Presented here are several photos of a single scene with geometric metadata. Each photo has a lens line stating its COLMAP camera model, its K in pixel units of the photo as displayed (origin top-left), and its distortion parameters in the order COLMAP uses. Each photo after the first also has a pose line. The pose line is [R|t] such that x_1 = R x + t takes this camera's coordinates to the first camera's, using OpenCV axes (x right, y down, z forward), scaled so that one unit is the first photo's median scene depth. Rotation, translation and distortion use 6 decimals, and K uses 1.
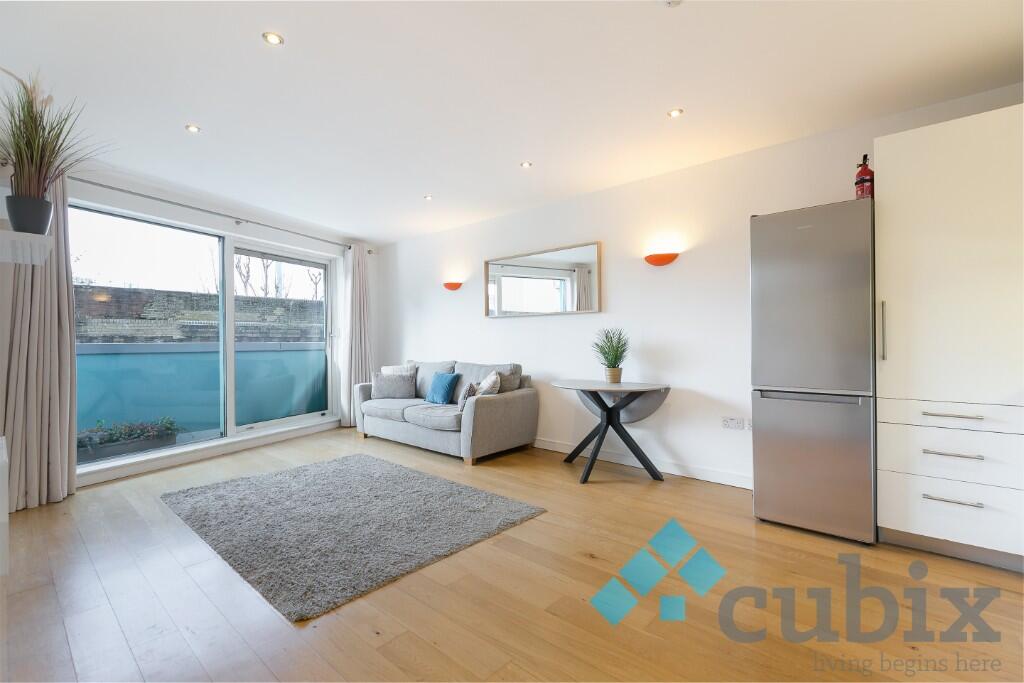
lens RADIAL K [[455.0, 0, 512.0], [0, 455.0, 341.5], [0, 0, 1]] dist [0.036600, -0.026684]
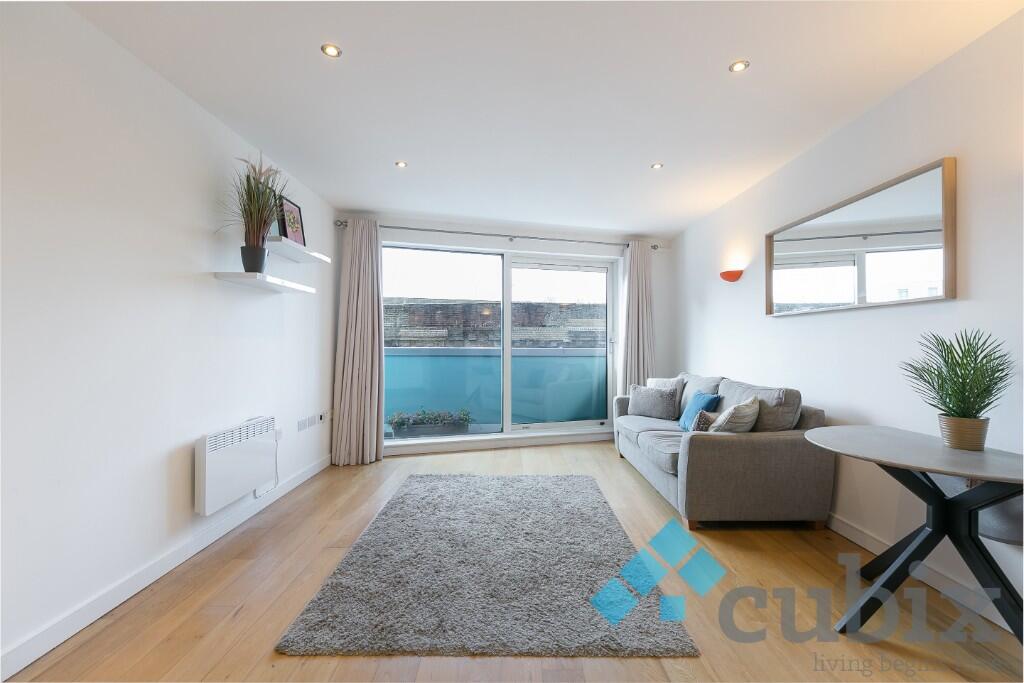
lens RADIAL K [[455.0, 0, 512.0], [0, 455.0, 341.5], [0, 0, 1]] dist [0.036600, -0.026684]
pose [[0.672458, 0.003985, -0.740124, 0.227692], [-0.008619, 0.999960, -0.002447, -0.012414], [0.740085, 0.008025, 0.672465, 0.290689]]
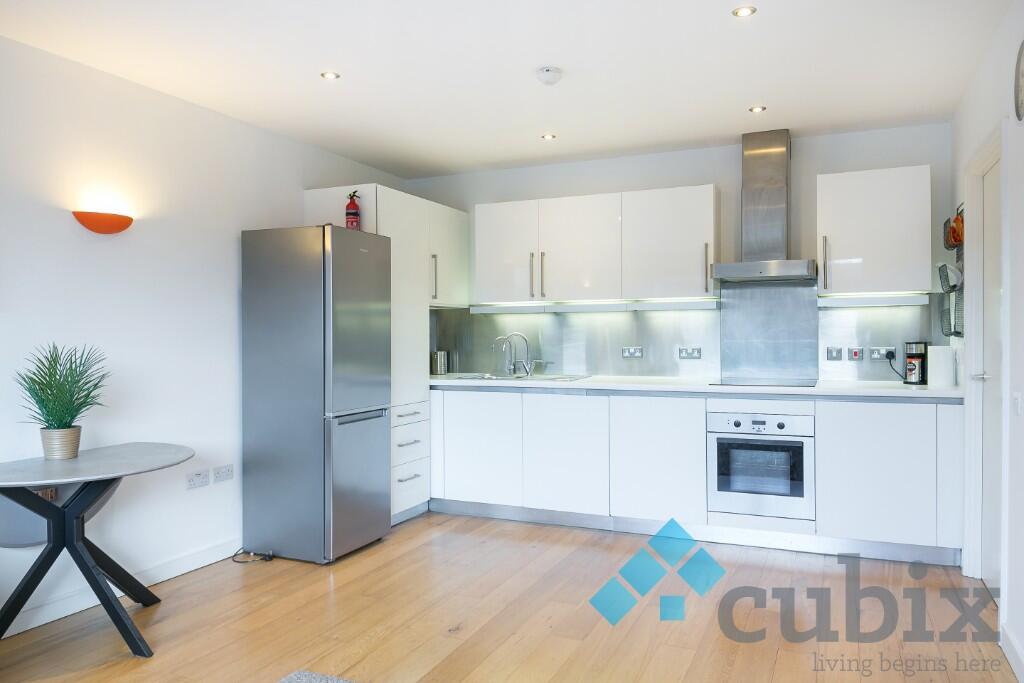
lens RADIAL K [[741.2, 0, 512.0], [0, 741.2, 341.5], [0, 0, 1]] dist [-0.000832, -0.000025]
pose [[-0.306550, 0.001209, 0.951854, -0.605704], [0.011858, 0.999926, 0.002549, -0.027152], [-0.951781, 0.012069, -0.306541, 0.692738]]
